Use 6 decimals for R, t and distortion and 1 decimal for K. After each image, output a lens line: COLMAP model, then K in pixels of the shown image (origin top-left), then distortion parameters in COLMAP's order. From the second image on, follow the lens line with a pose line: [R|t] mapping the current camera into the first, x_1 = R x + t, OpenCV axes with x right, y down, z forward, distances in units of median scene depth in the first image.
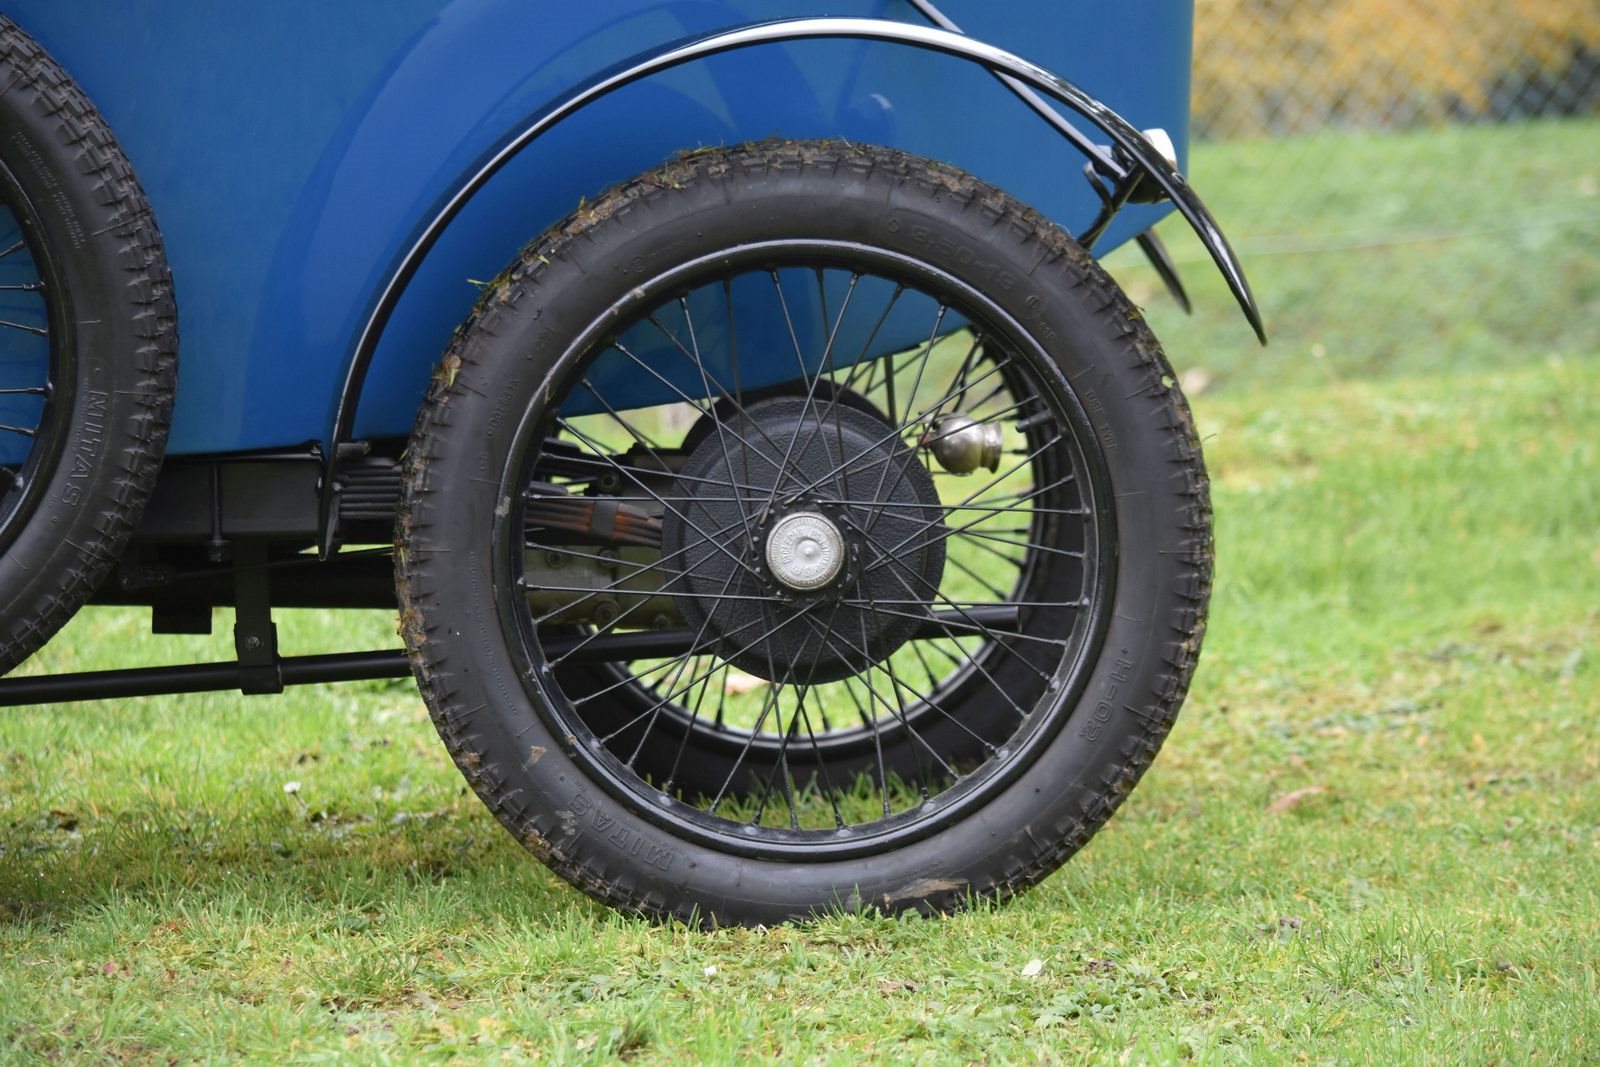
lens RADIAL K [[6789.7, 0, 804.0], [0, 6789.7, 528.9], [0, 0, 1]] dist [1.162608, 0.000000]
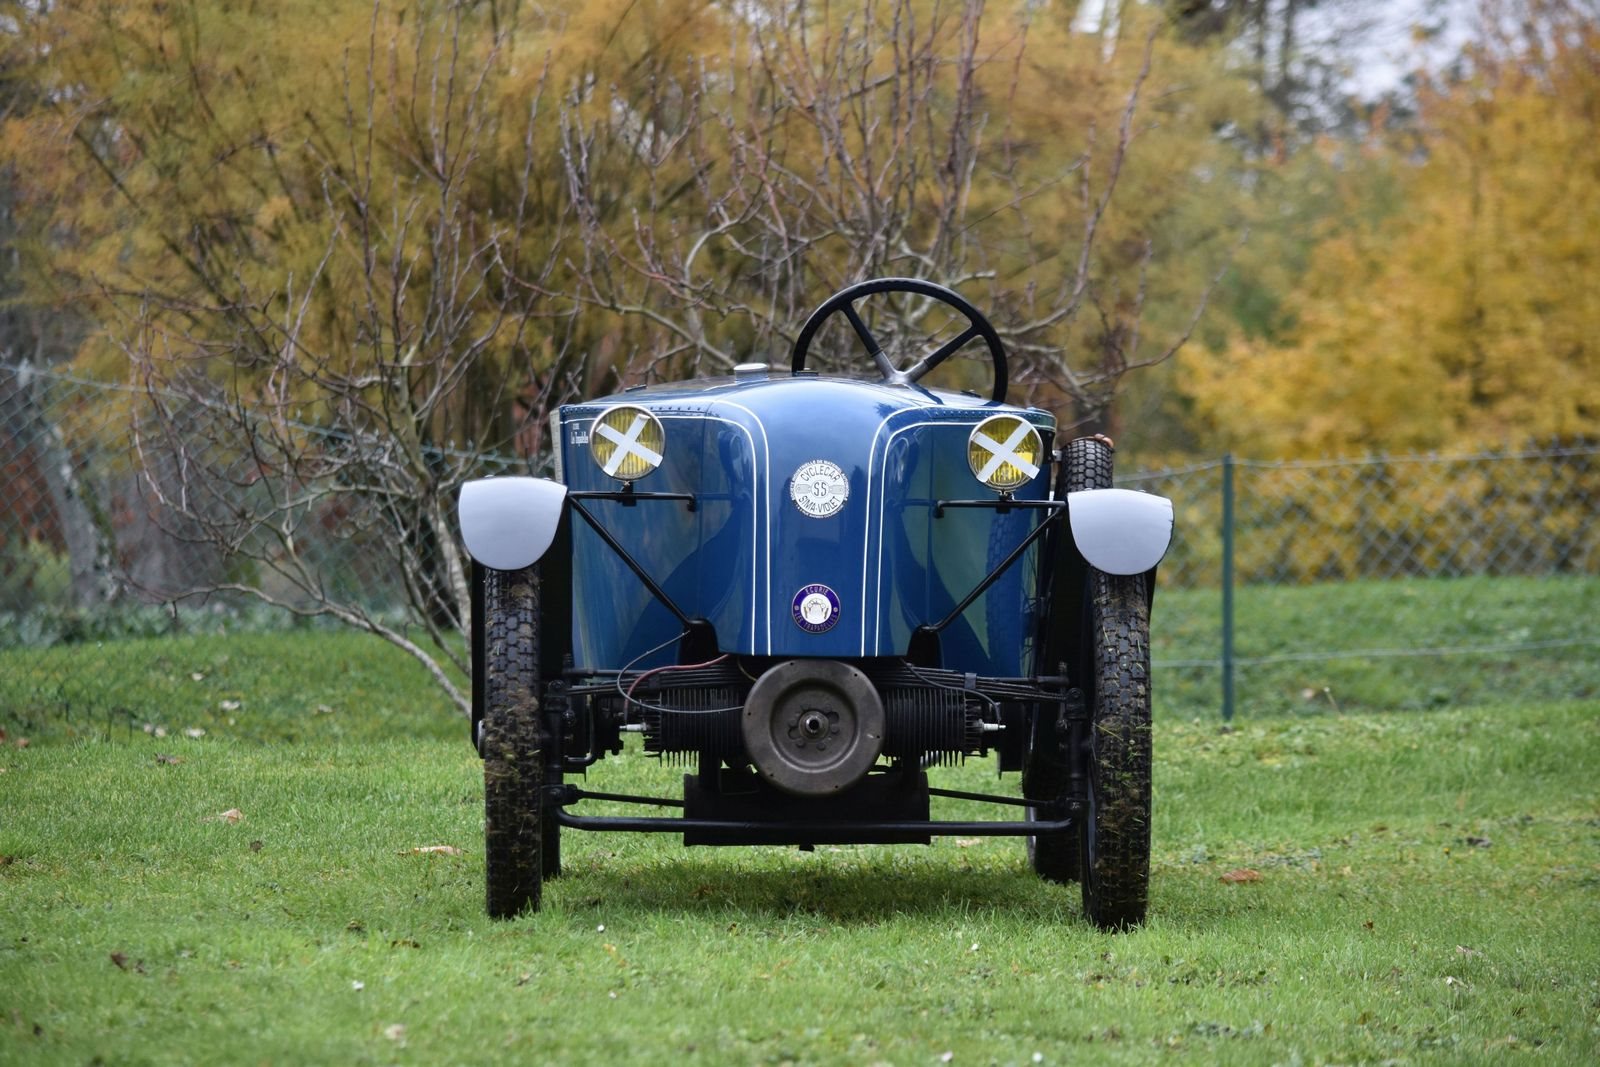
lens RADIAL K [[8325.3, 0, 803.6], [0, 8325.3, 532.7], [0, 0, 1]] dist [2.217114, 0.000000]
pose [[0.998698, 0.035012, -0.037096, 0.023355], [-0.037273, 0.997372, -0.062123, 0.067982], [0.034824, 0.063424, 0.997379, -1.046523]]
